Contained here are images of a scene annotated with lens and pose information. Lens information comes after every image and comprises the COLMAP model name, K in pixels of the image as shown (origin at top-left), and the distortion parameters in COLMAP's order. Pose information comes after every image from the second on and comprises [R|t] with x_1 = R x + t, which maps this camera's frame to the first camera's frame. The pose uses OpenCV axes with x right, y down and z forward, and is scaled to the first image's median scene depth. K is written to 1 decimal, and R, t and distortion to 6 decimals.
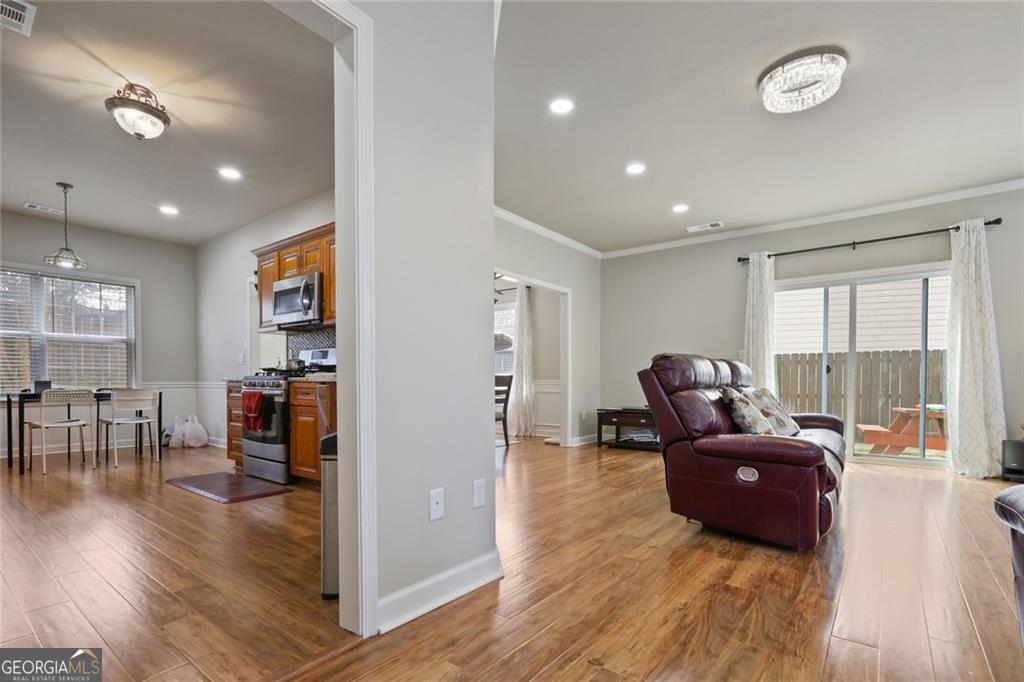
lens RADIAL K [[471.1, 0, 500.4], [0, 471.1, 383.8], [0, 0, 1]] dist [0.004173, 0.001532]
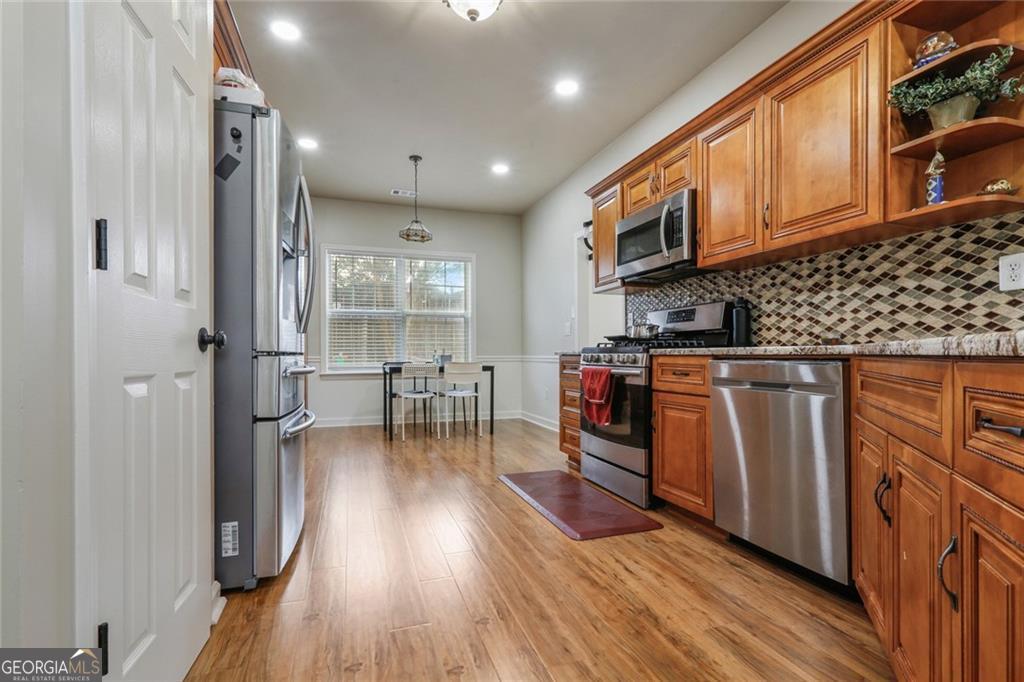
lens RADIAL K [[471.1, 0, 510.8], [0, 471.1, 349.7], [0, 0, 1]] dist [0.004173, 0.001532]
pose [[0.836956, -0.008378, -0.547206, -0.218759], [-0.001059, 0.999856, -0.016929, -0.000598], [0.547269, 0.014748, 0.836827, 0.294364]]
